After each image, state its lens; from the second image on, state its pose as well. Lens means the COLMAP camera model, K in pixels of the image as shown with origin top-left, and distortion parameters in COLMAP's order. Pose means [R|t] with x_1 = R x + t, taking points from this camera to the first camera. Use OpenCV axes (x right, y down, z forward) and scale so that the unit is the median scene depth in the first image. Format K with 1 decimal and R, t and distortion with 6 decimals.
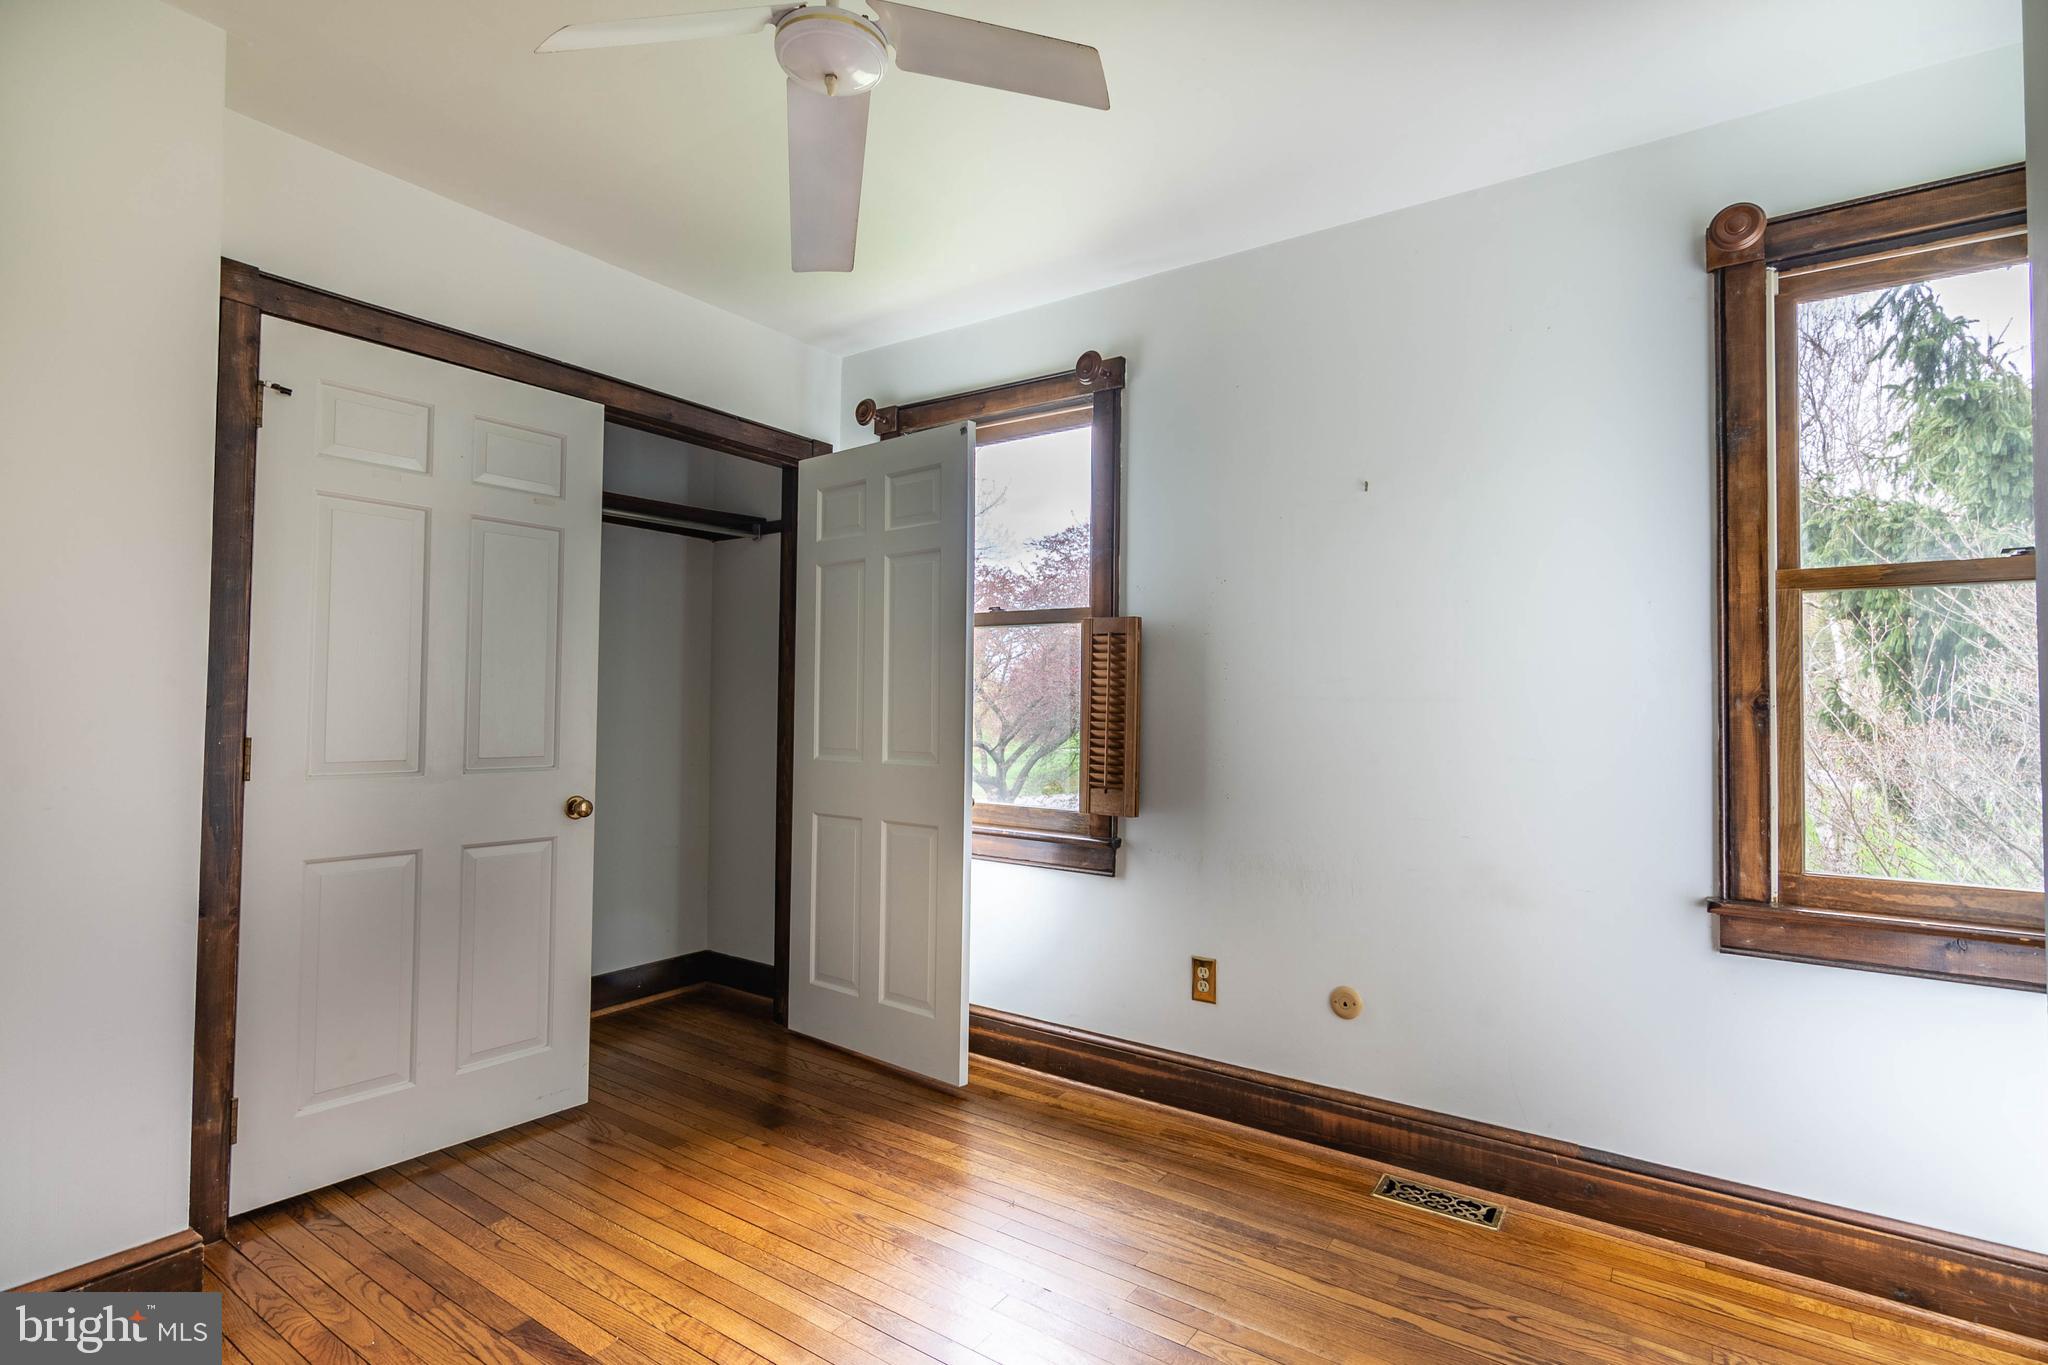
lens RADIAL K [[992.0, 0, 1020.1], [0, 992.0, 684.2], [0, 0, 1]] dist [-0.000019, 0.002497]
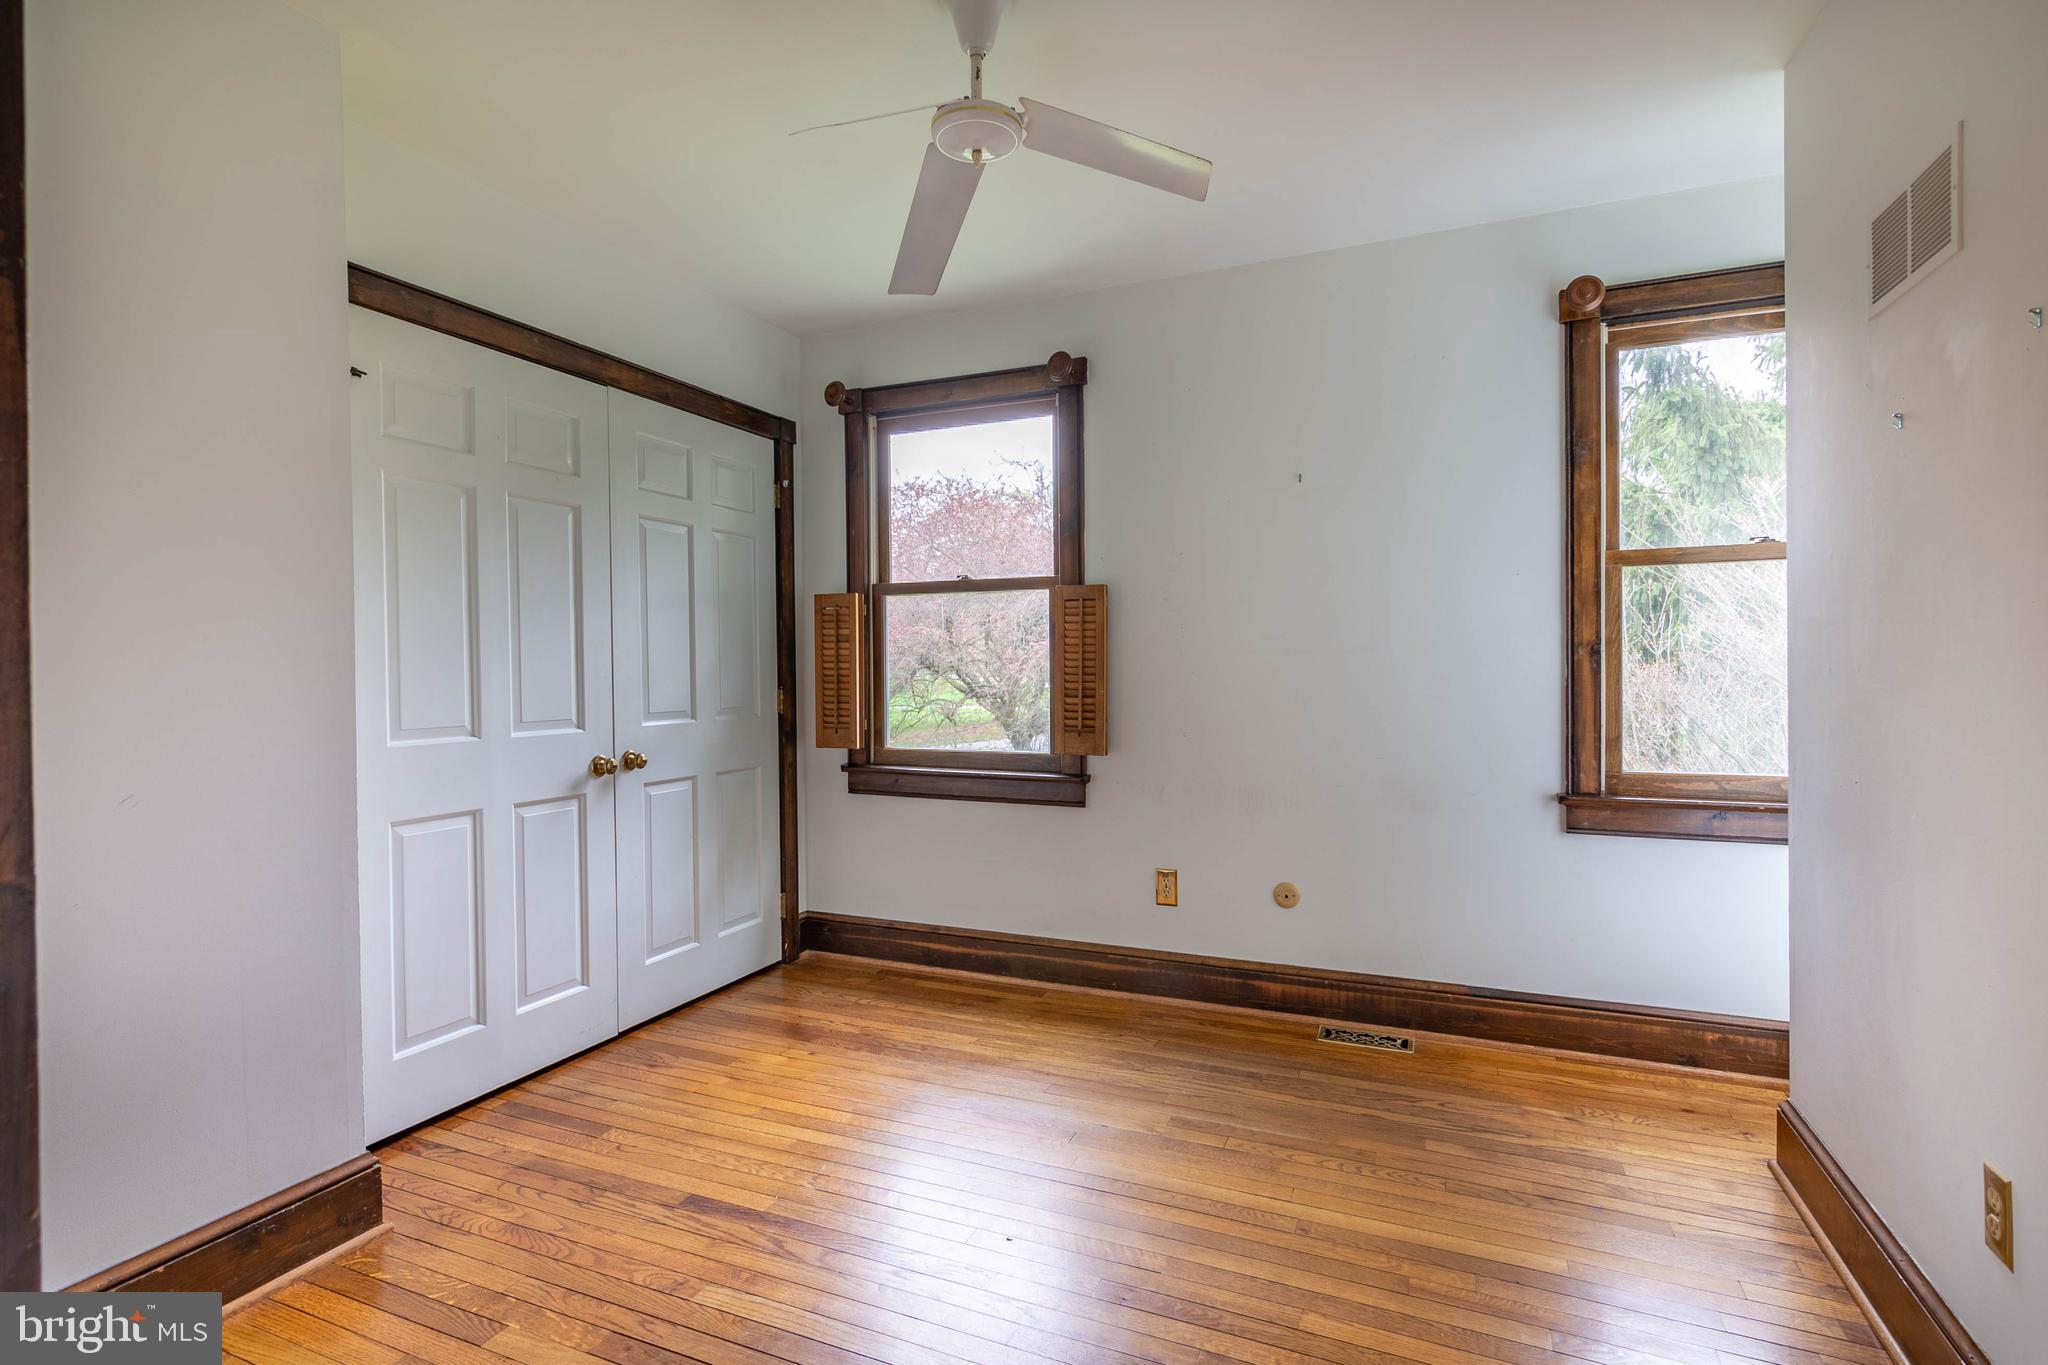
lens RADIAL K [[992.0, 0, 1020.1], [0, 992.0, 684.2], [0, 0, 1]] dist [-0.000019, 0.002497]
pose [[0.980304, -0.024950, 0.195910, -0.287680], [0.016473, 0.998861, 0.044785, -0.006581], [-0.196805, -0.040676, 0.979599, -0.174485]]
